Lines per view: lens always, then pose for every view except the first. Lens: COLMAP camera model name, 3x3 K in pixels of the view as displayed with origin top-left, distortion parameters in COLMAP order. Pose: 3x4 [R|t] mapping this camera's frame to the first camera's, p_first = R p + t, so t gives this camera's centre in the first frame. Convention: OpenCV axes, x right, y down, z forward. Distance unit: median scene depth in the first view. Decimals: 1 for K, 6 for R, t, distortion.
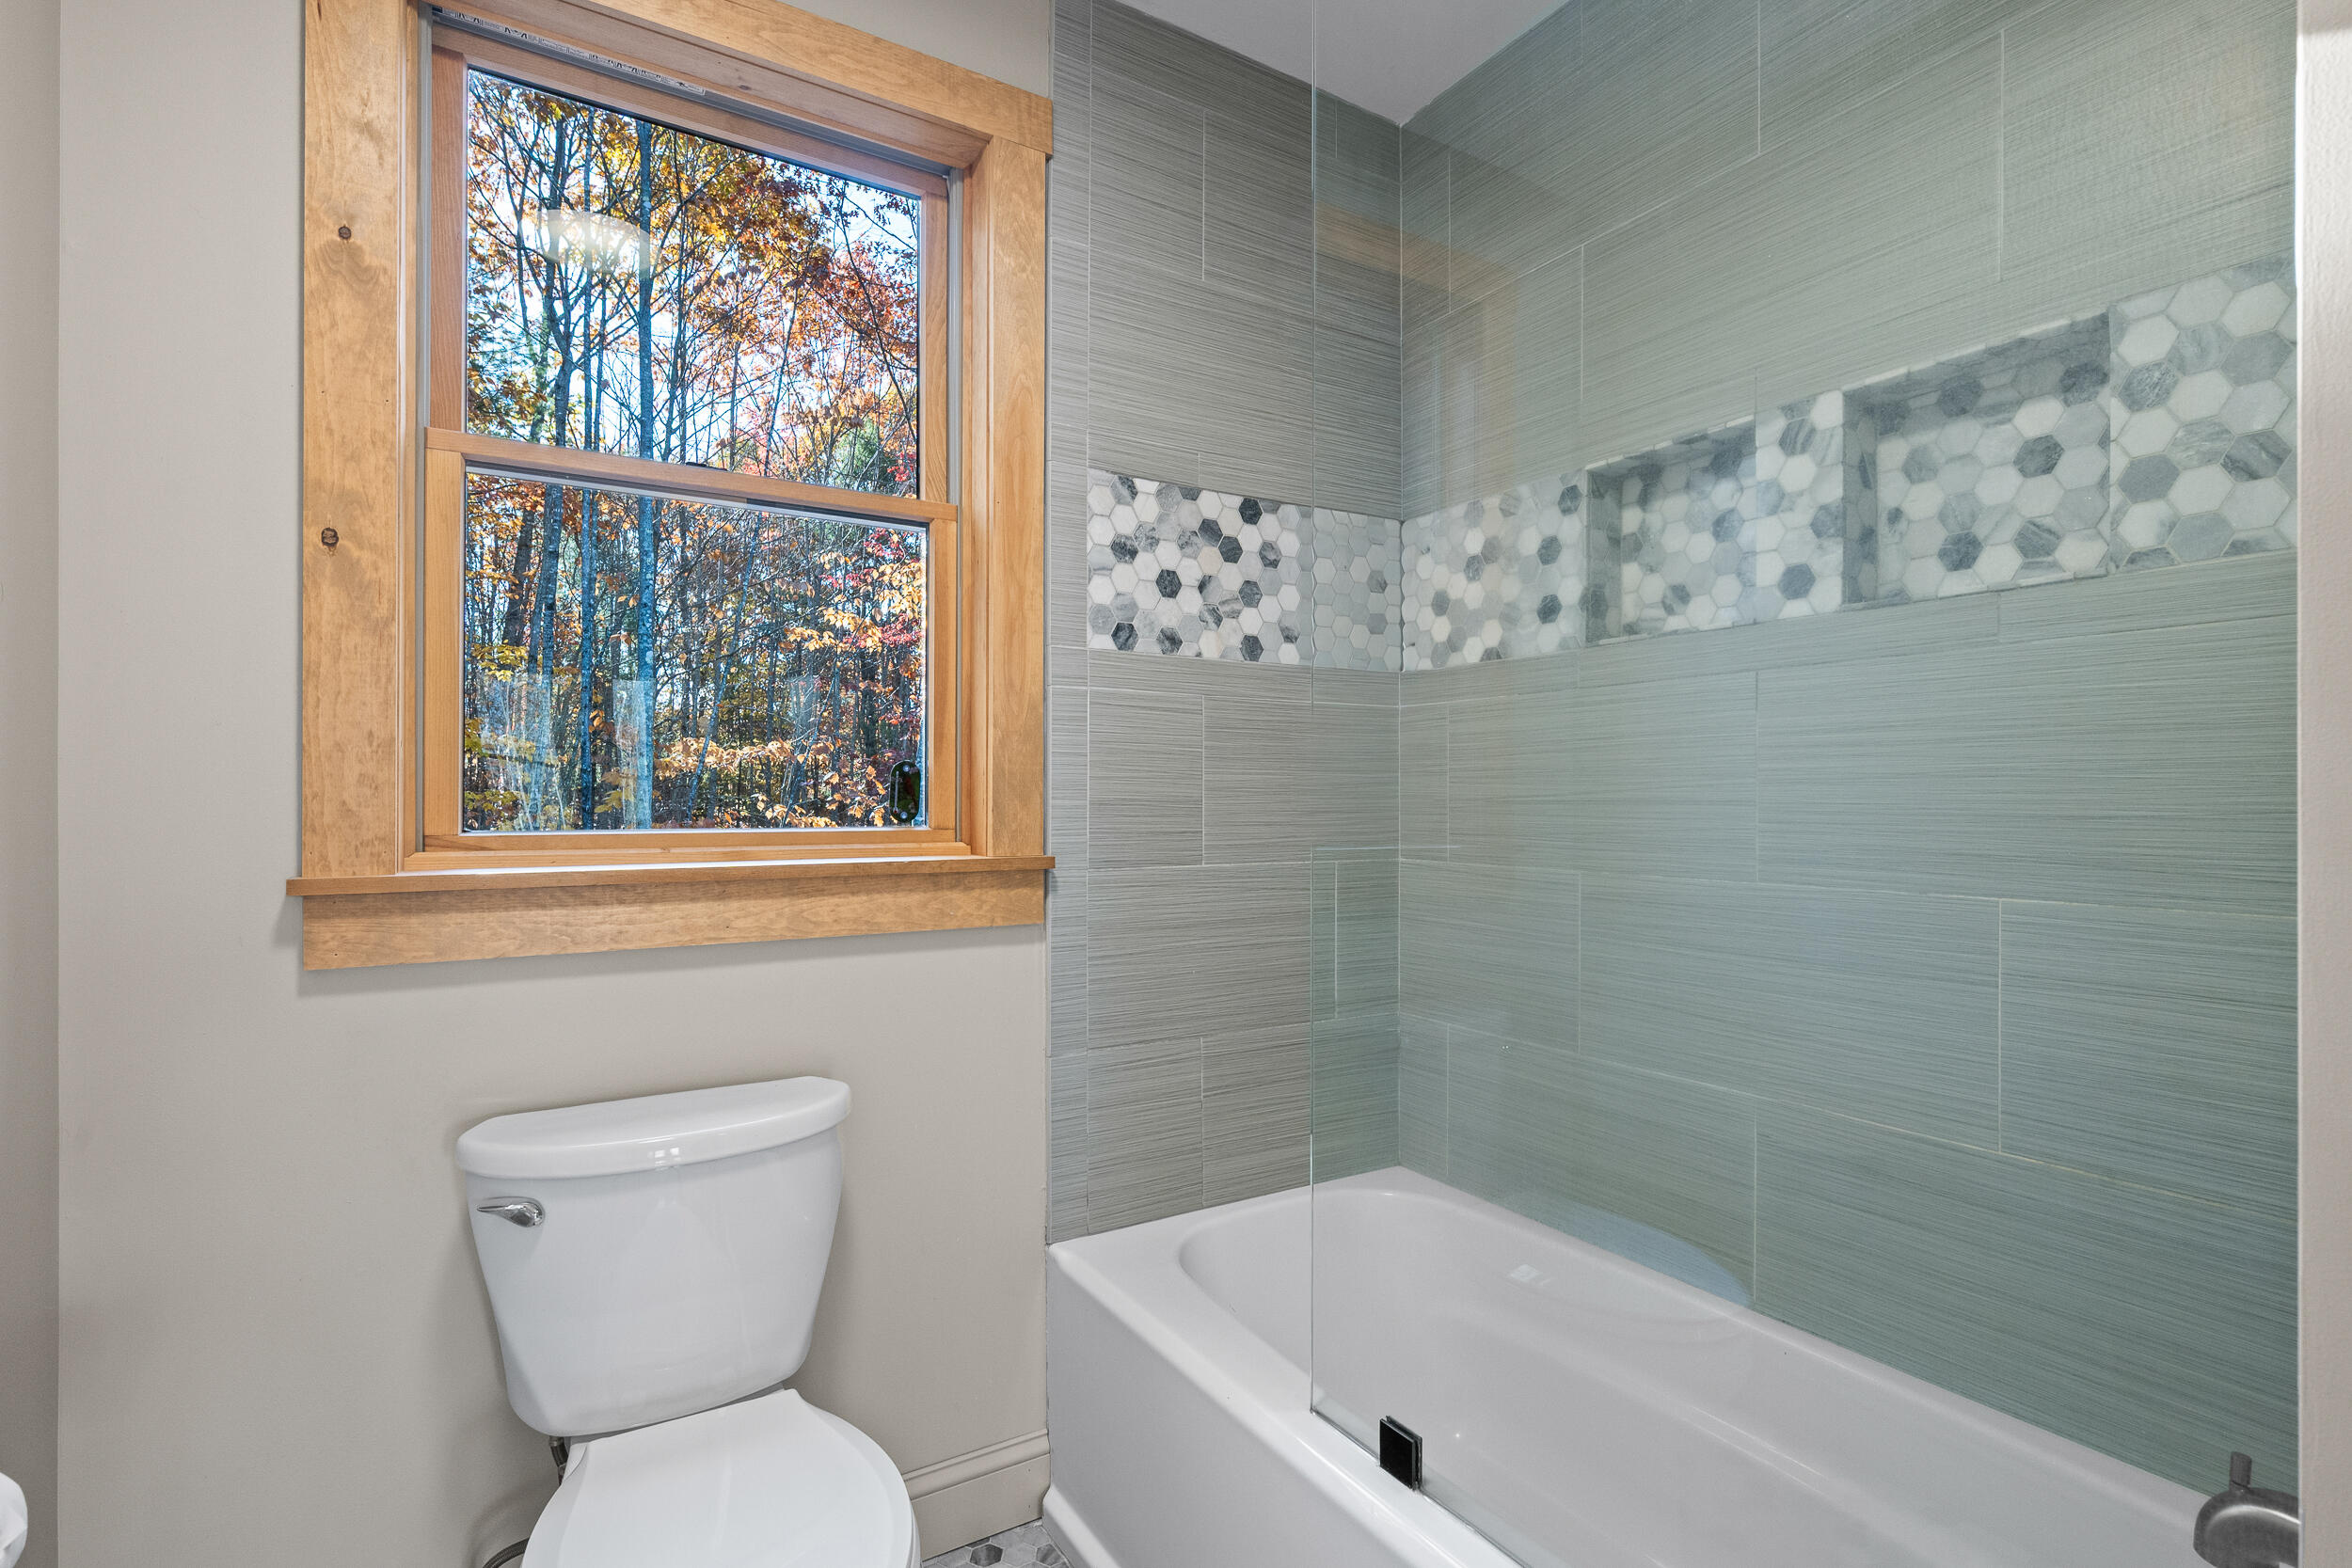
lens RADIAL K [[1094.5, 0, 1174.3], [0, 1094.5, 794.1], [0, 0, 1]] dist [-0.003254, 0.000294]
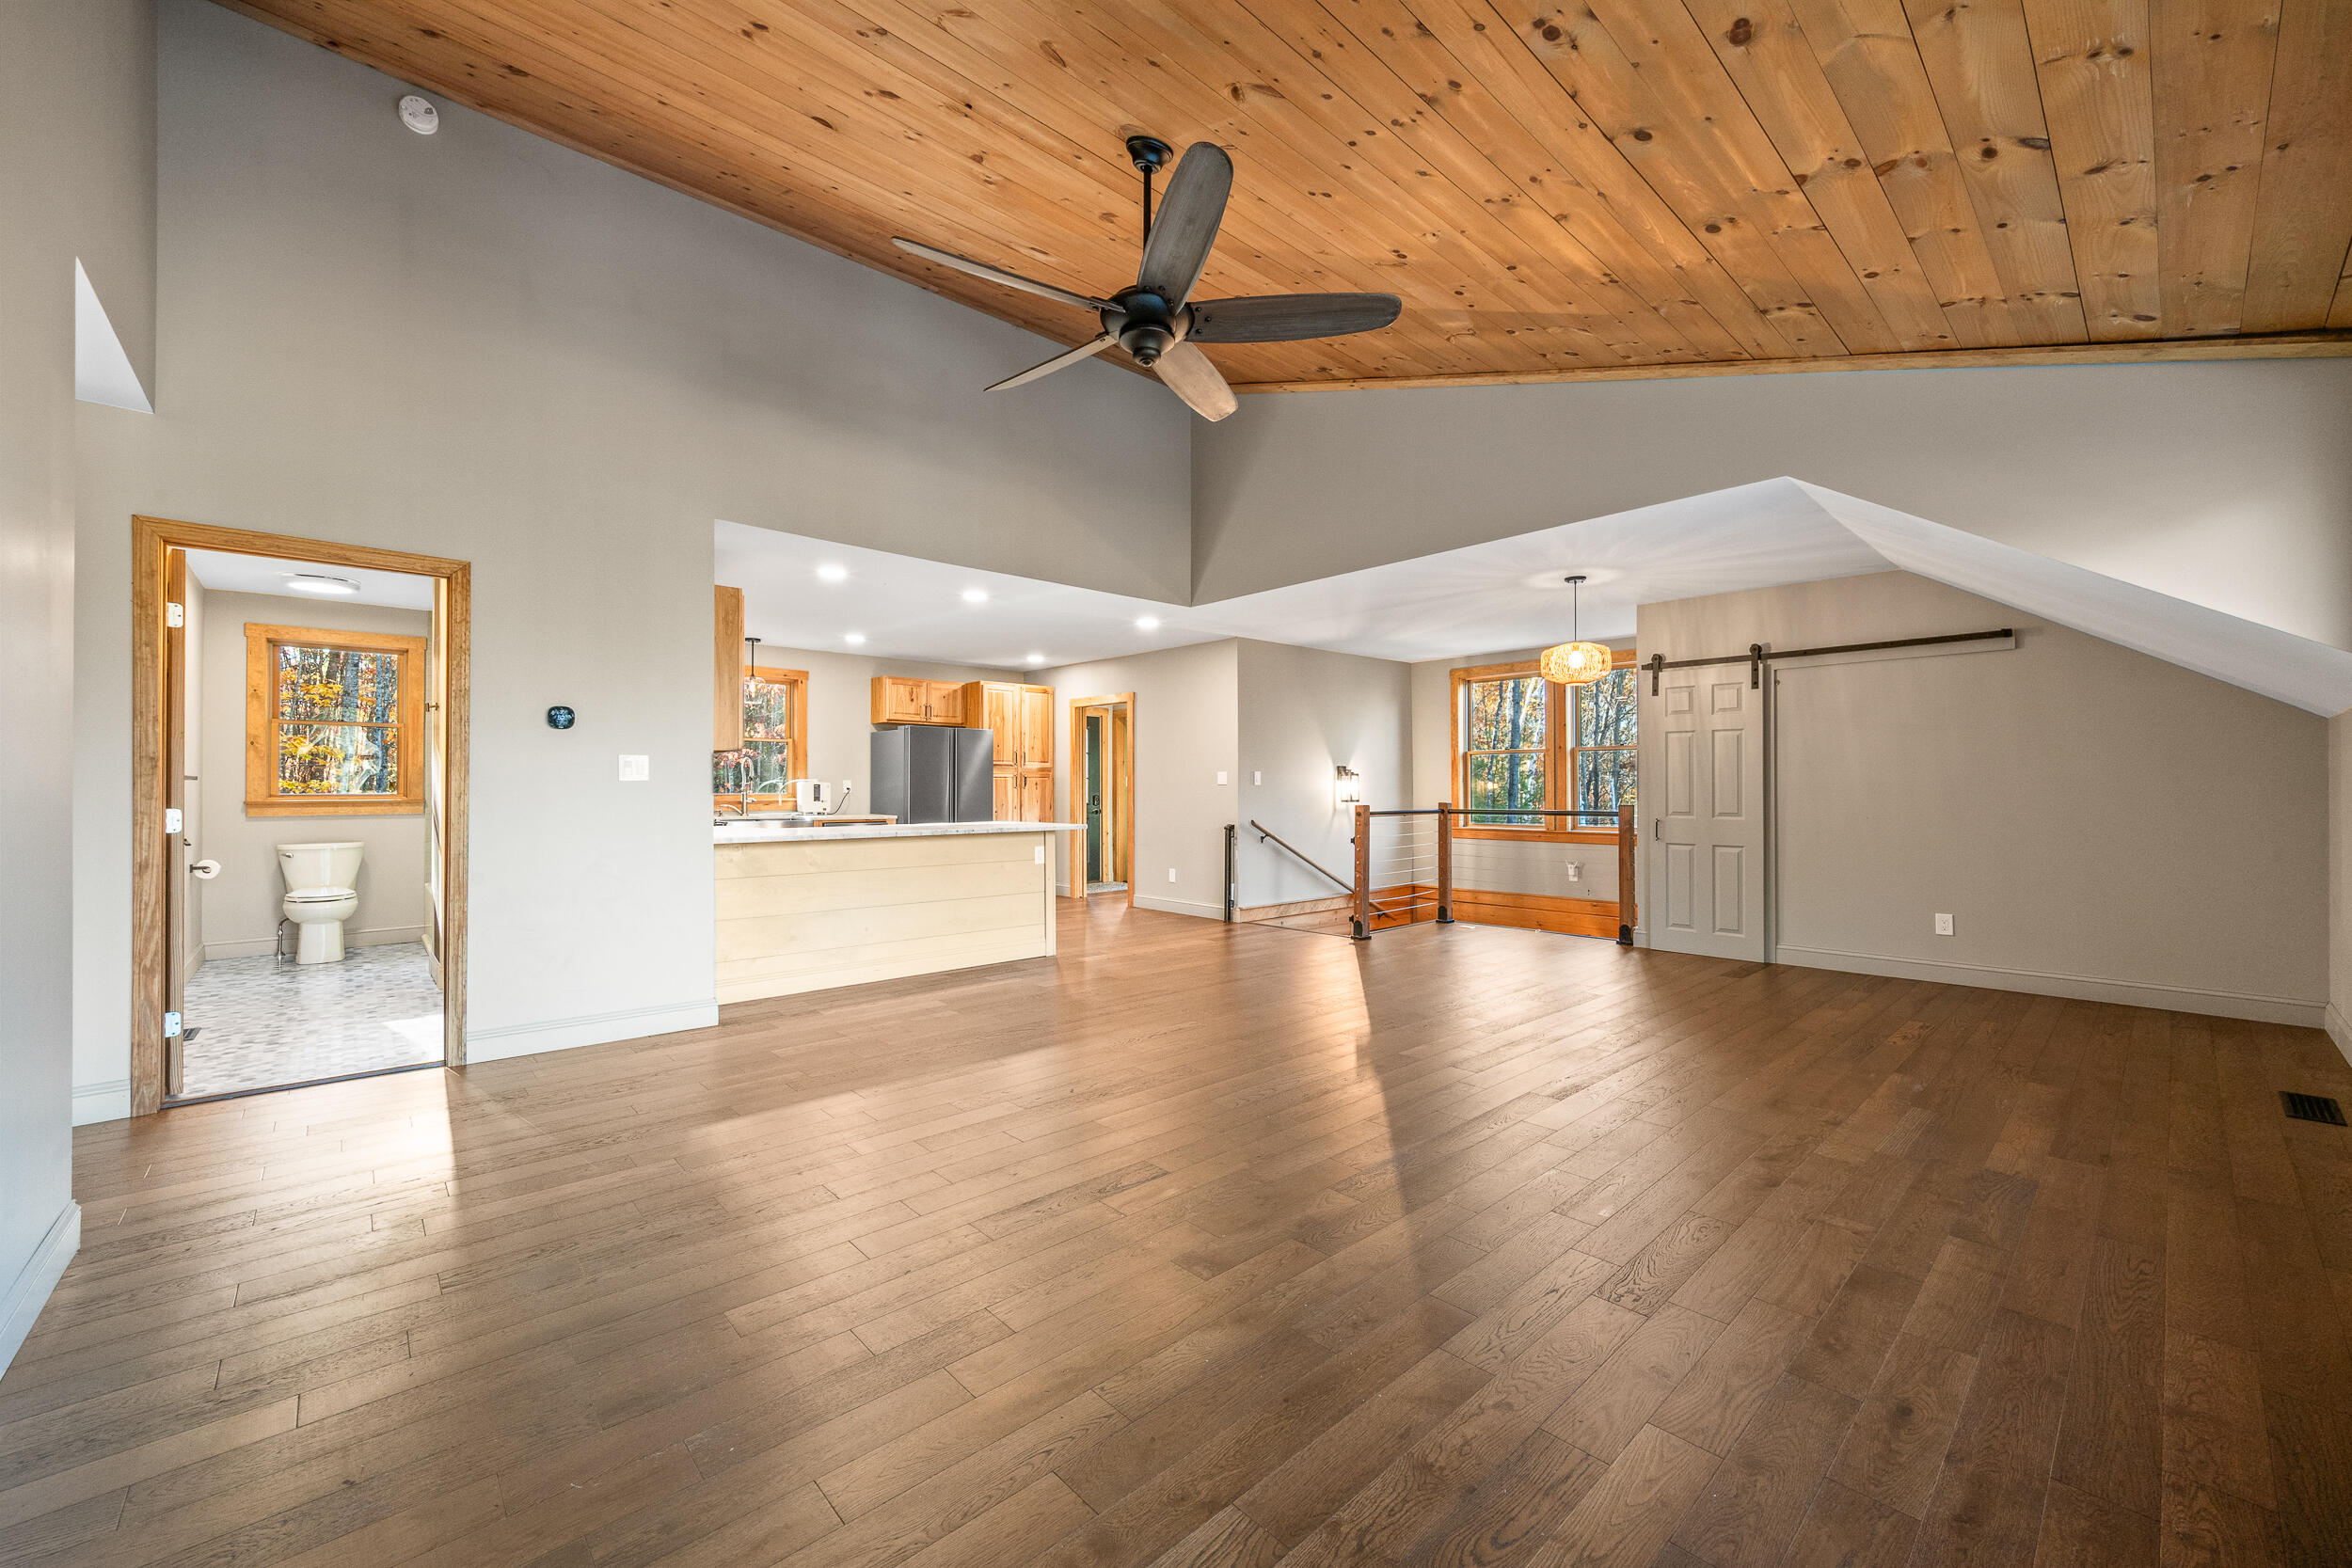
lens RADIAL K [[919.4, 0, 1181.0], [0, 919.4, 782.1], [0, 0, 1]] dist [-0.002071, 0.000952]
pose [[0.982448, 0.002394, 0.186519, 2.424253], [-0.002238, 0.999997, -0.001044, -0.022291], [-0.186521, 0.000608, 0.982451, -3.608148]]
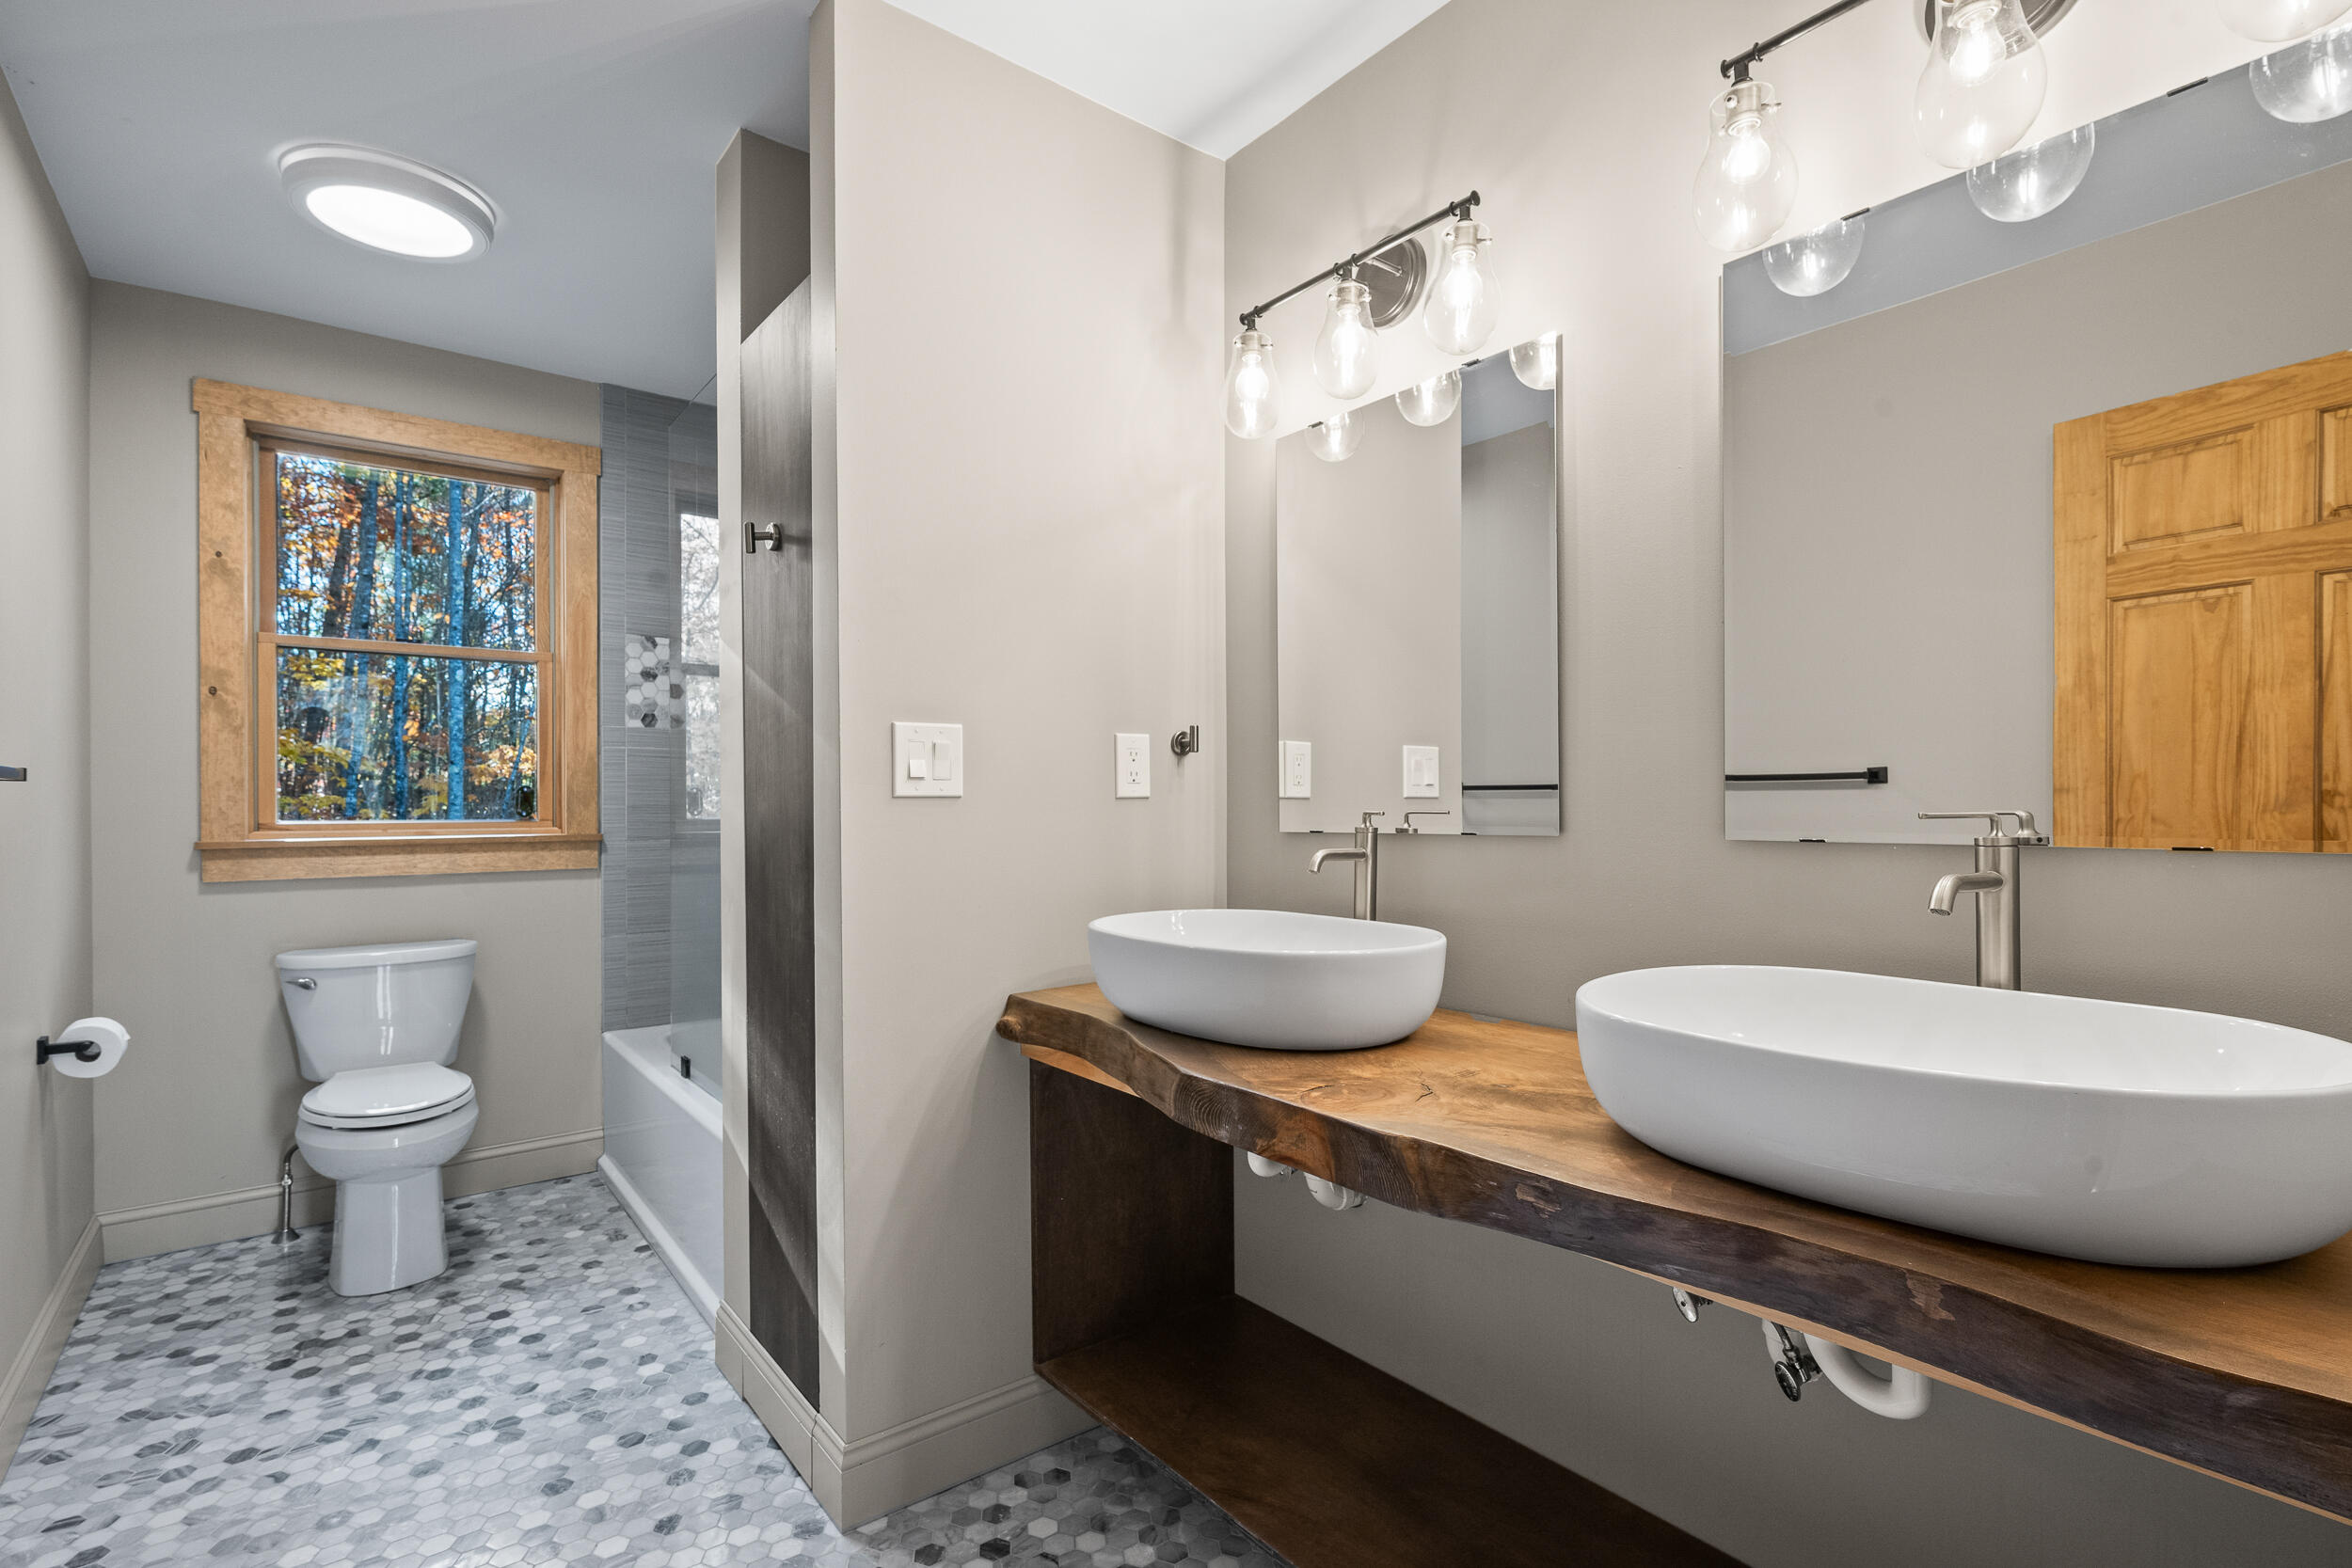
lens RADIAL K [[1094.5, 0, 1172.0], [0, 1094.5, 801.7], [0, 0, 1]] dist [-0.003254, 0.000294]
pose [[0.994134, -0.002974, 0.108113, 0.720858], [0.002345, 0.999980, 0.005946, -0.011034], [-0.108128, -0.005657, 0.994121, -1.103538]]
